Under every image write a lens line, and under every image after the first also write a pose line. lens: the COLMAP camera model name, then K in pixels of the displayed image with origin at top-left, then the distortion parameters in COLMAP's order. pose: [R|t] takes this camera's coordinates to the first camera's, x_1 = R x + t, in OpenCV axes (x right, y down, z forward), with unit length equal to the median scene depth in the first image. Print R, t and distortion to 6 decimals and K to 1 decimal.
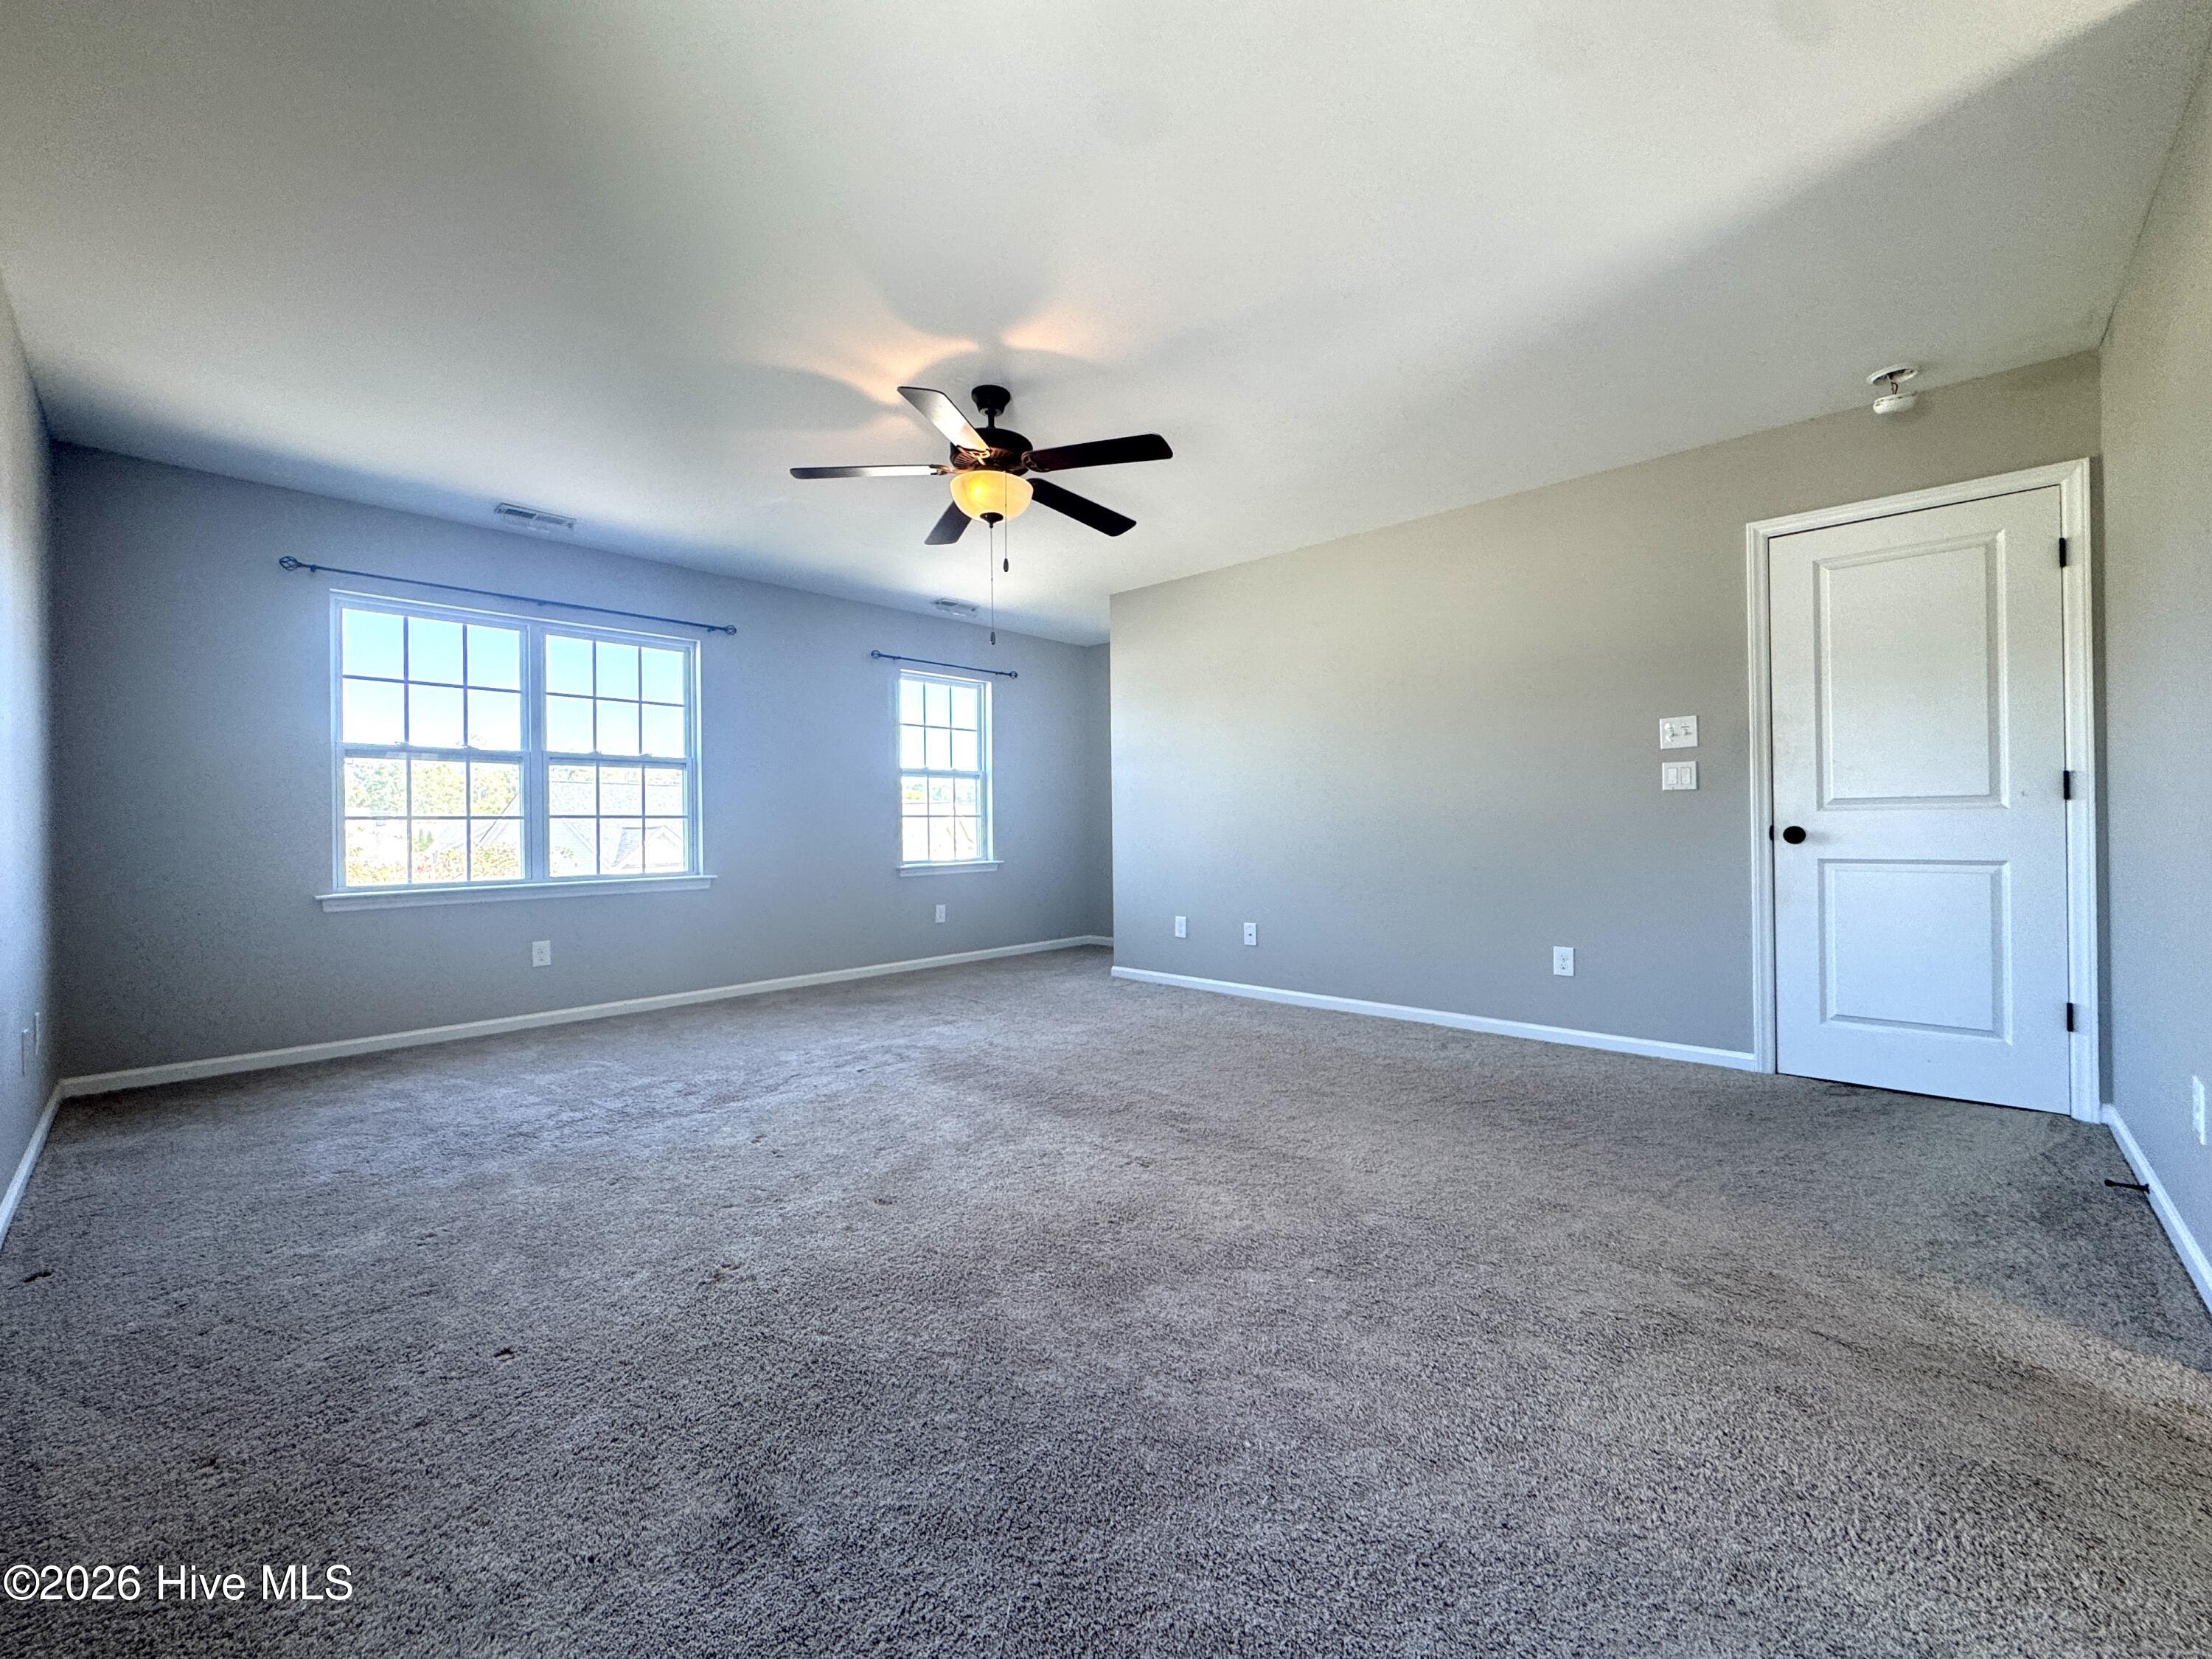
lens RADIAL K [[887.1, 0, 1103.9], [0, 887.1, 823.4], [0, 0, 1]] dist [-0.000381, 0.000299]
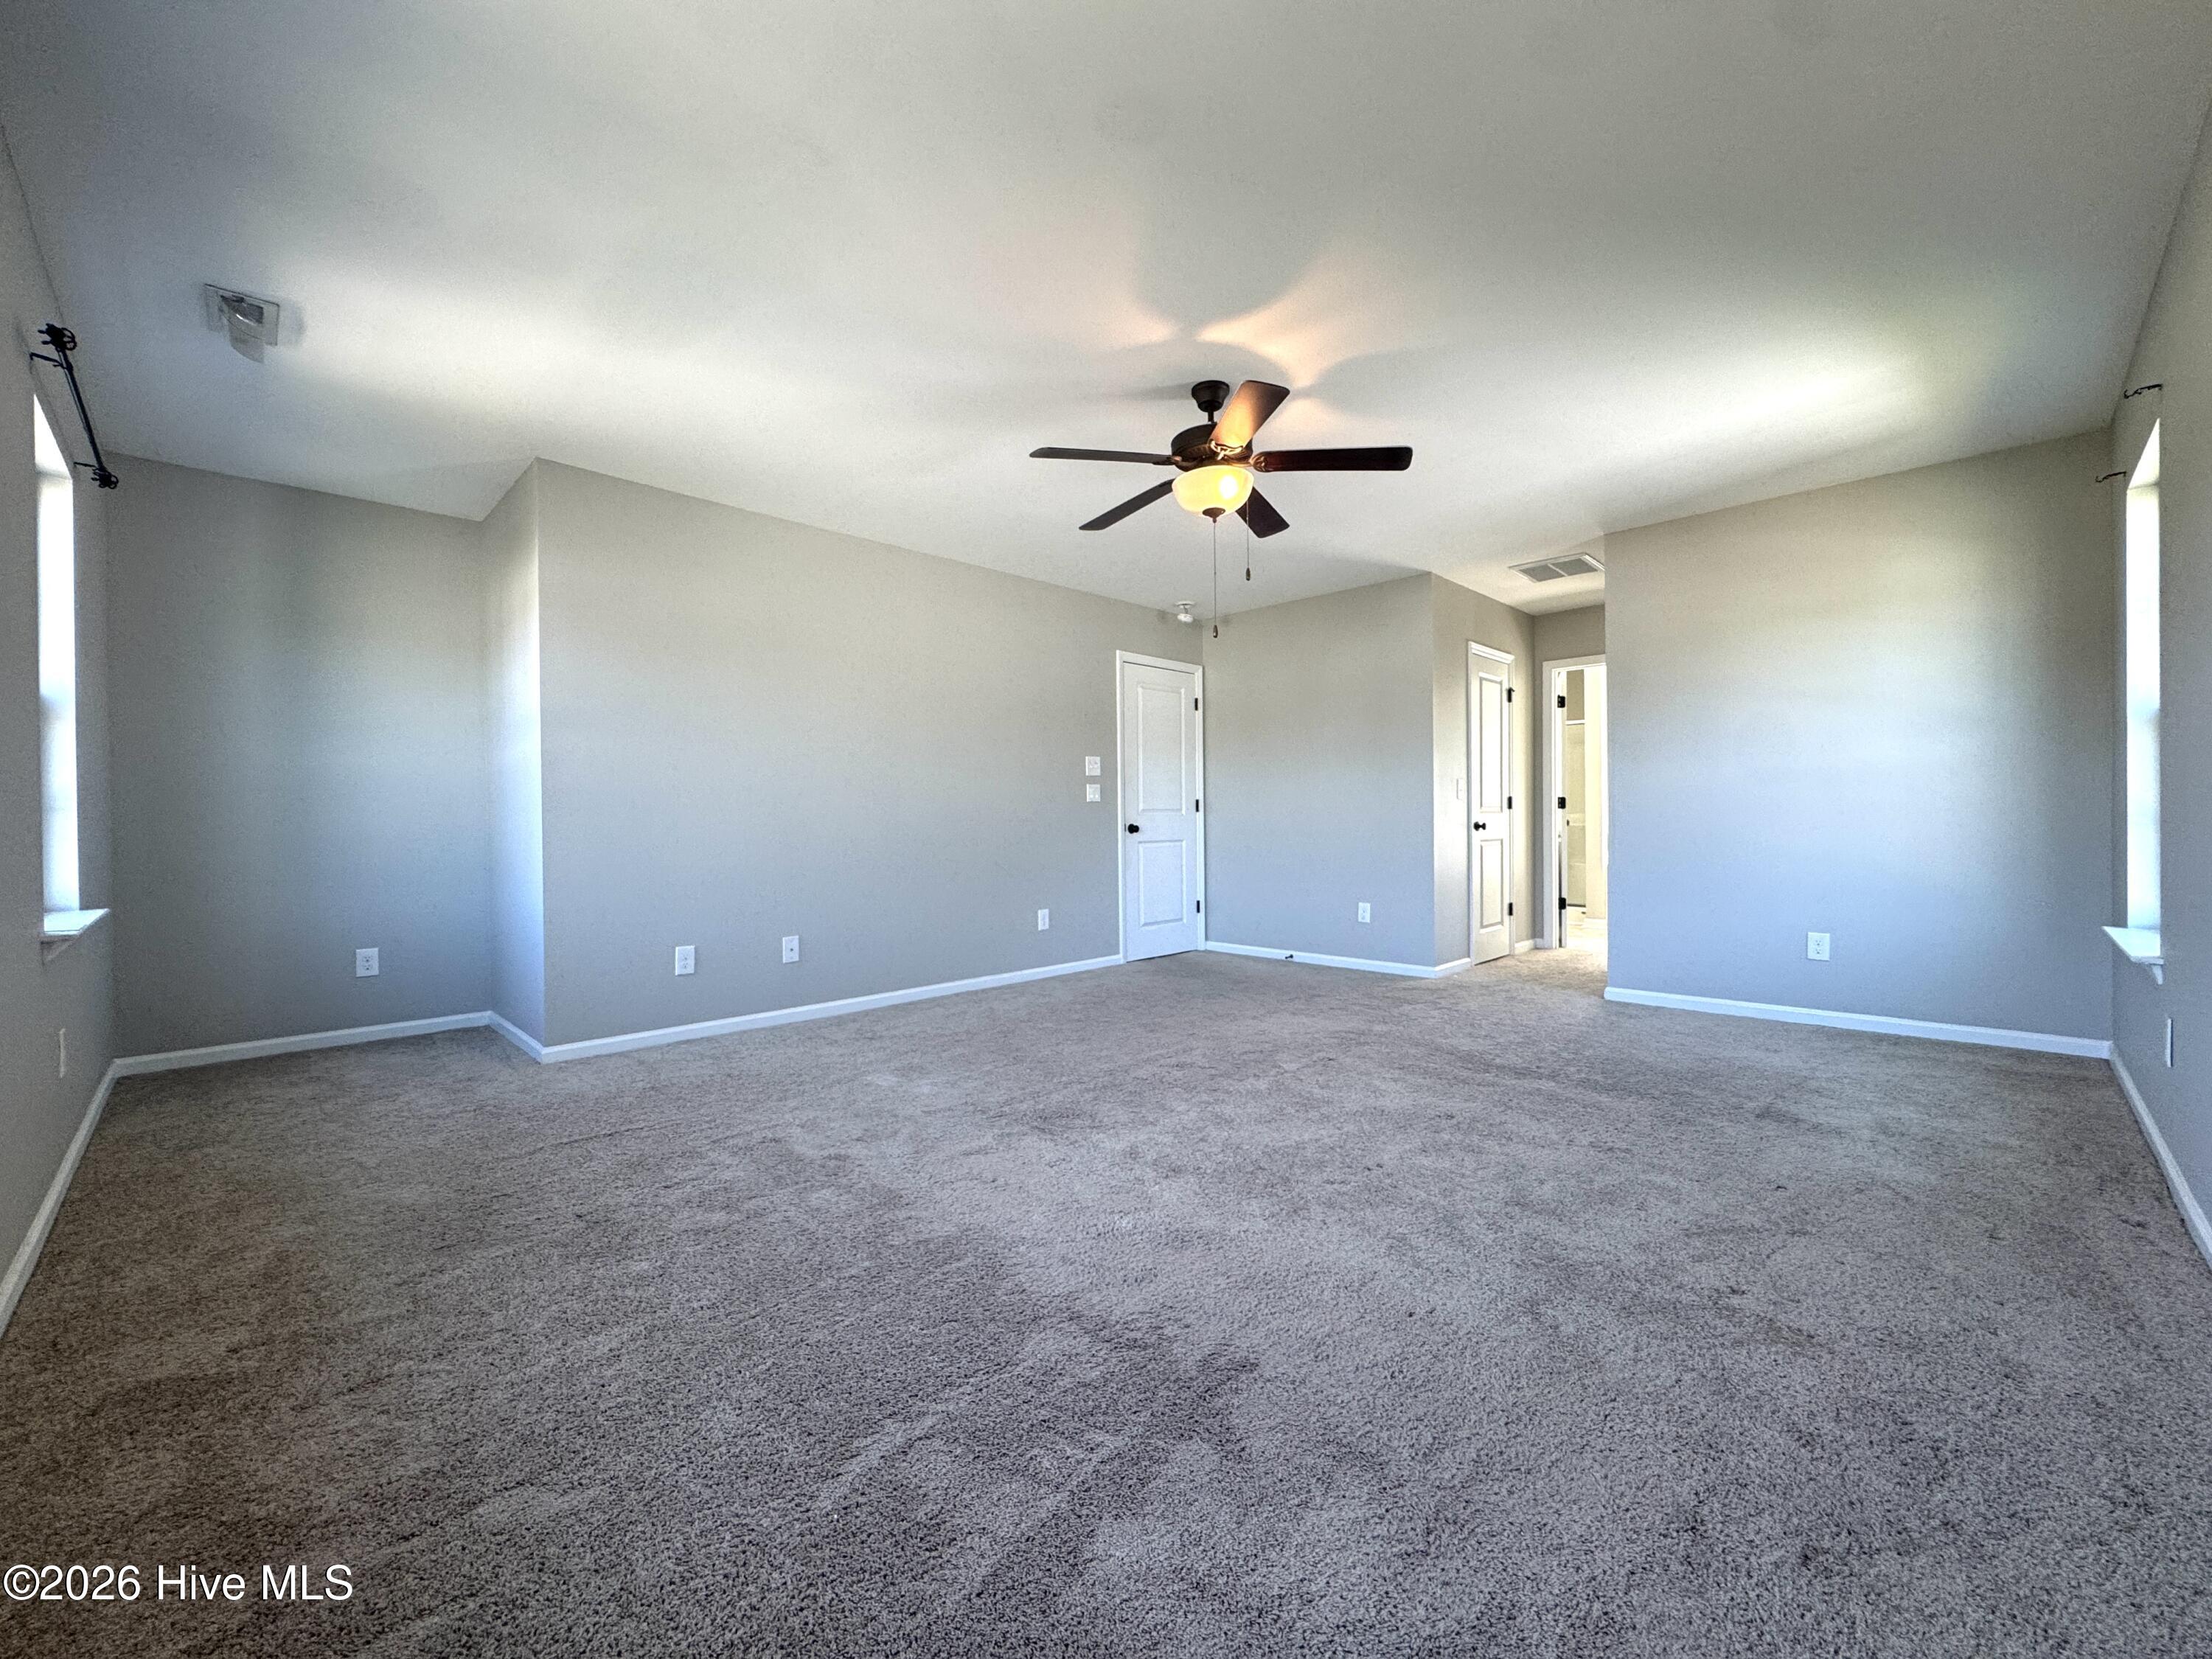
lens RADIAL K [[887.1, 0, 1103.9], [0, 887.1, 823.4], [0, 0, 1]] dist [-0.000381, 0.000299]
pose [[0.032190, 0.007595, 0.999453, -1.044530], [0.008871, 0.999930, -0.007884, 0.016524], [-0.999442, 0.009120, 0.032120, 1.001478]]
